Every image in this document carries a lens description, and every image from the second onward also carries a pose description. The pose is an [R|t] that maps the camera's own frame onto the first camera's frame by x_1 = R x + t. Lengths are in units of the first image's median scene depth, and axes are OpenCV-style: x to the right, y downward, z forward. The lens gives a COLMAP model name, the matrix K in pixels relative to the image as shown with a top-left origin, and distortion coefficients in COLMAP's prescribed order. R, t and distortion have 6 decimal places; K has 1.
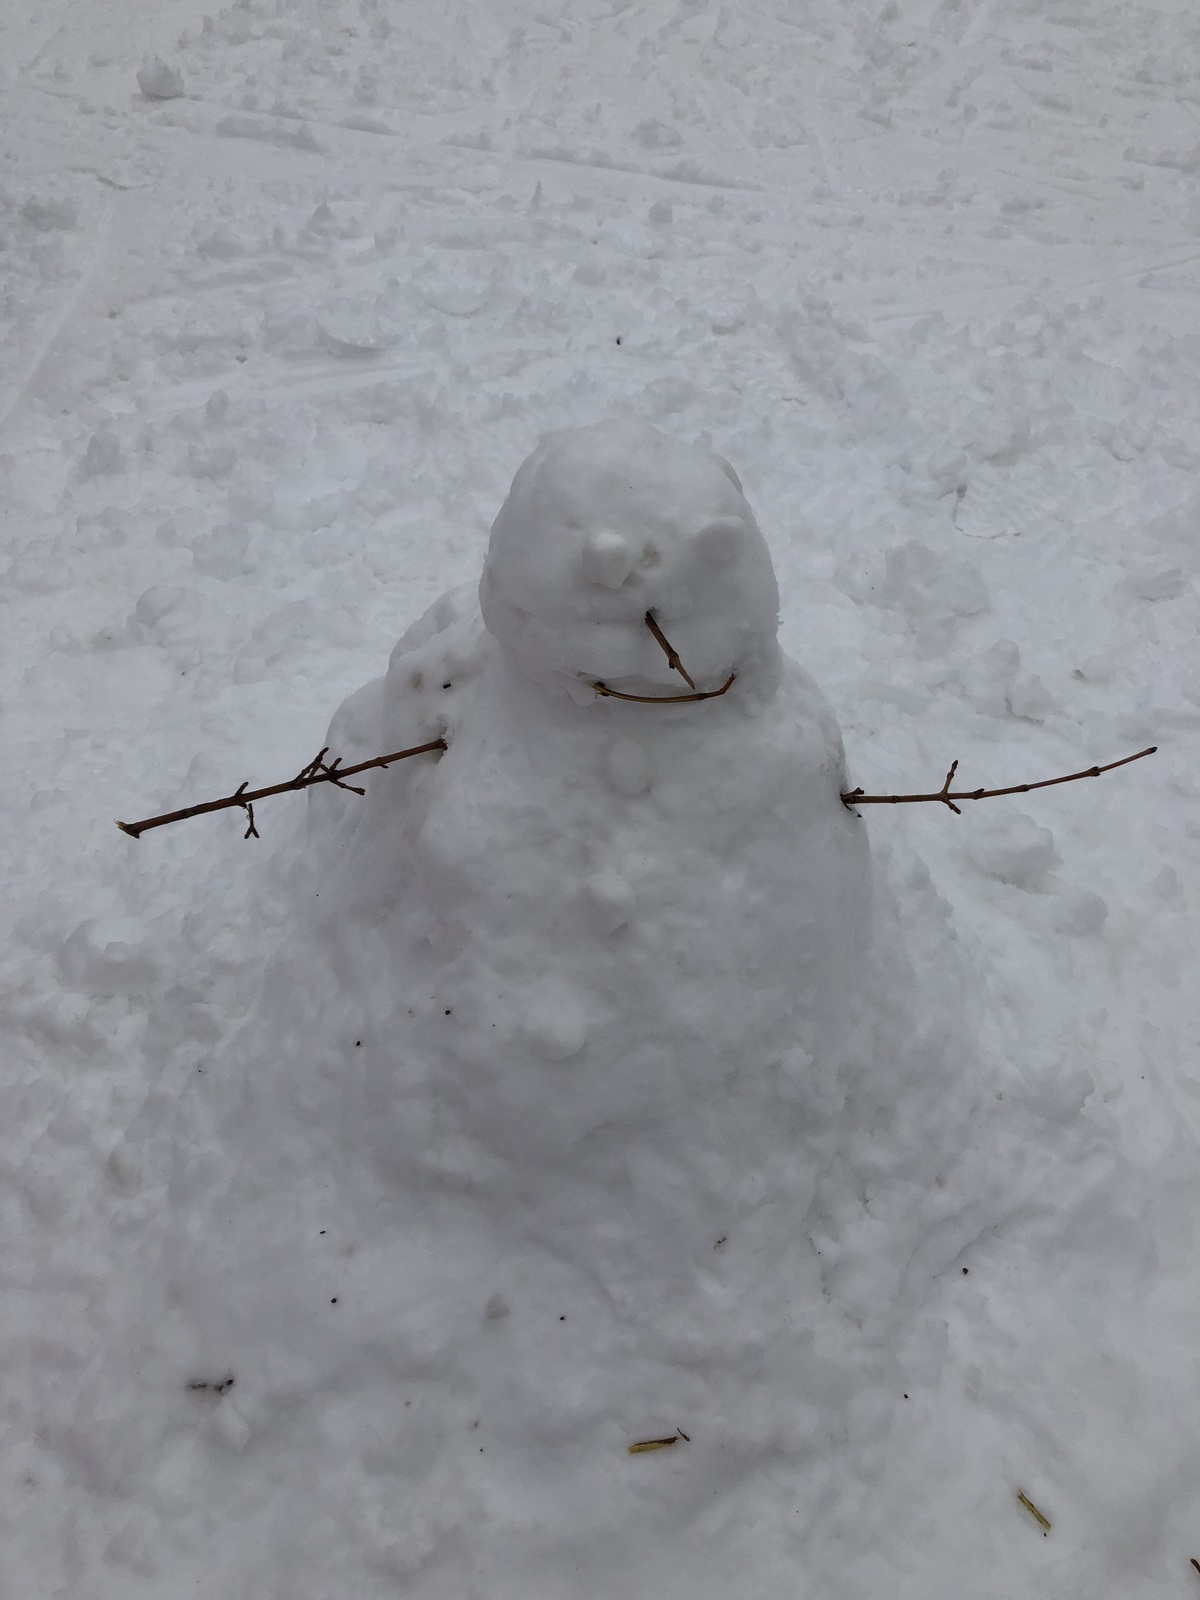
lens RADIAL K [[1300.6, 0, 600.0], [0, 1300.6, 800.0], [0, 0, 1]] dist [0.055267, -0.056593]
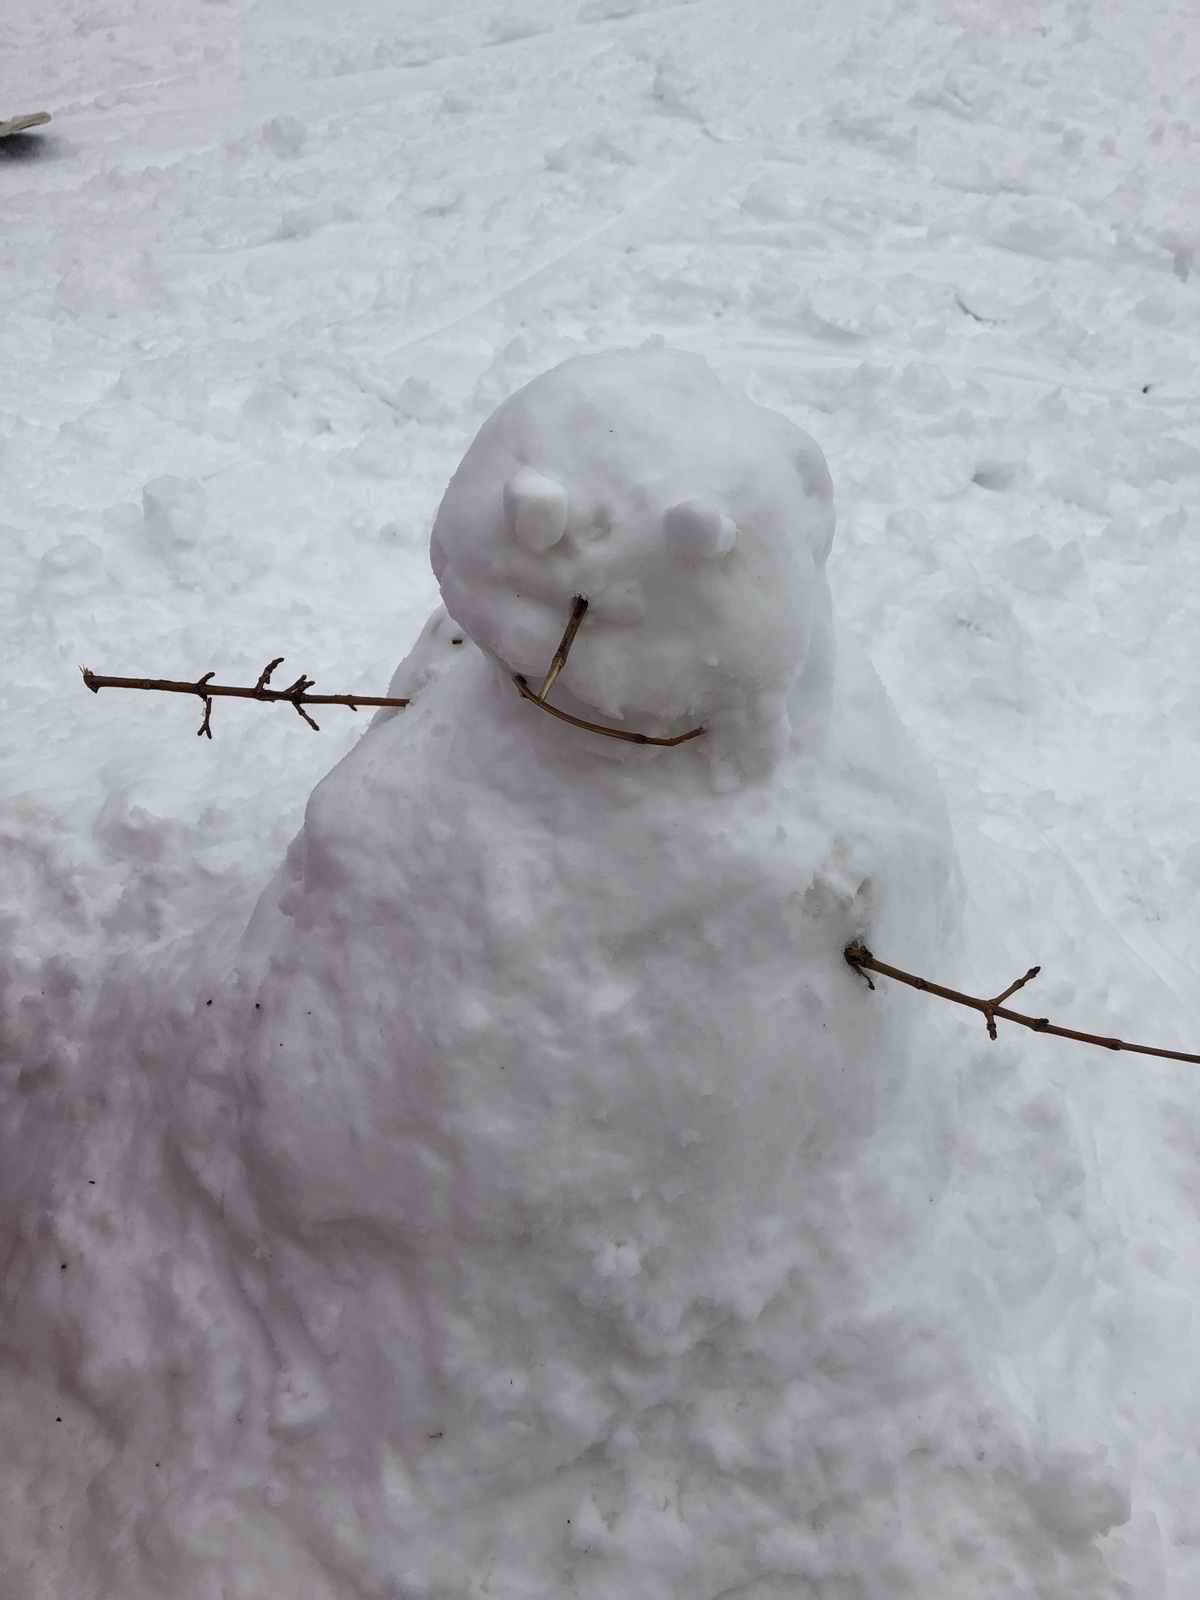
lens RADIAL K [[1330.1, 0, 596.7], [0, 1330.1, 795.5], [0, 0, 1]] dist [-0.009578, 0.048594]
pose [[0.862163, 0.339278, -0.376251, 0.150413], [-0.347437, 0.936459, 0.048299, -0.033205], [0.368731, 0.089082, 0.925258, 0.133027]]
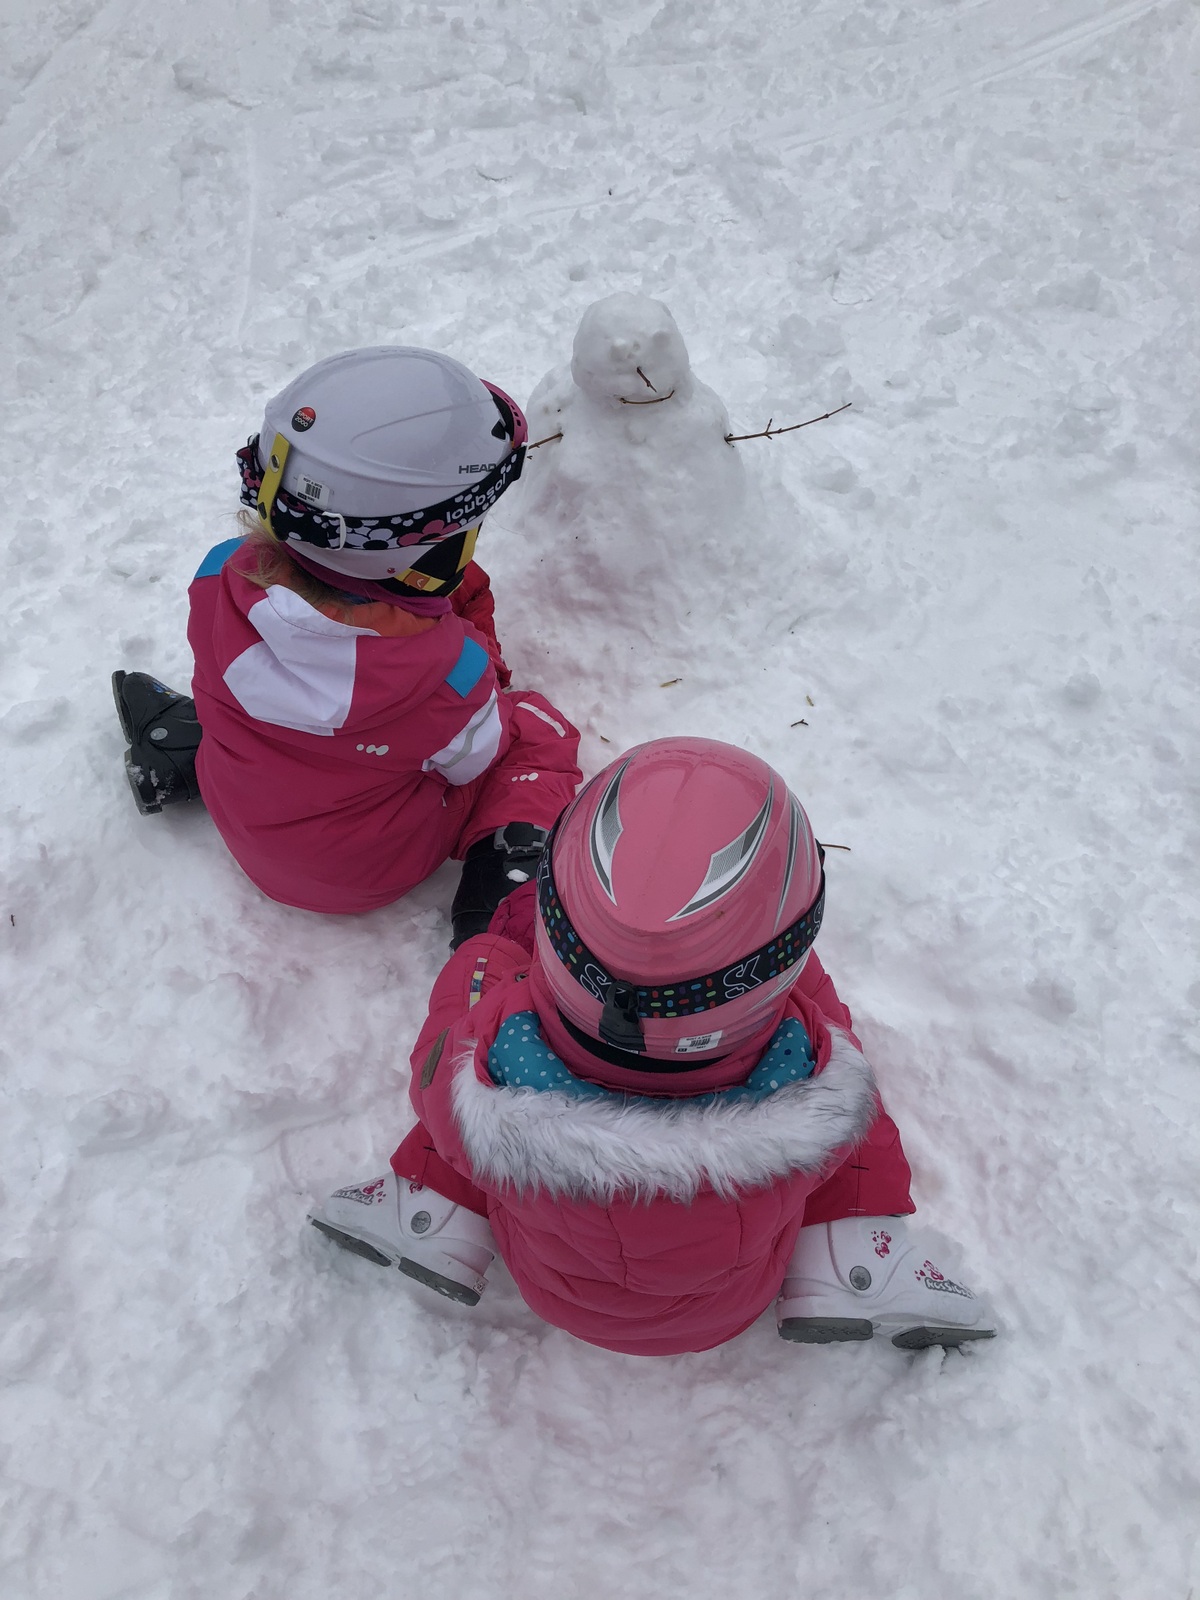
lens RADIAL K [[1300.6, 0, 600.0], [0, 1300.6, 800.0], [0, 0, 1]] dist [0.055267, -0.056593]
pose [[0.994400, -0.098393, -0.038558, -0.010169], [0.103193, 0.982738, 0.153548, 0.128729], [0.022785, -0.156667, 0.987389, -0.750388]]
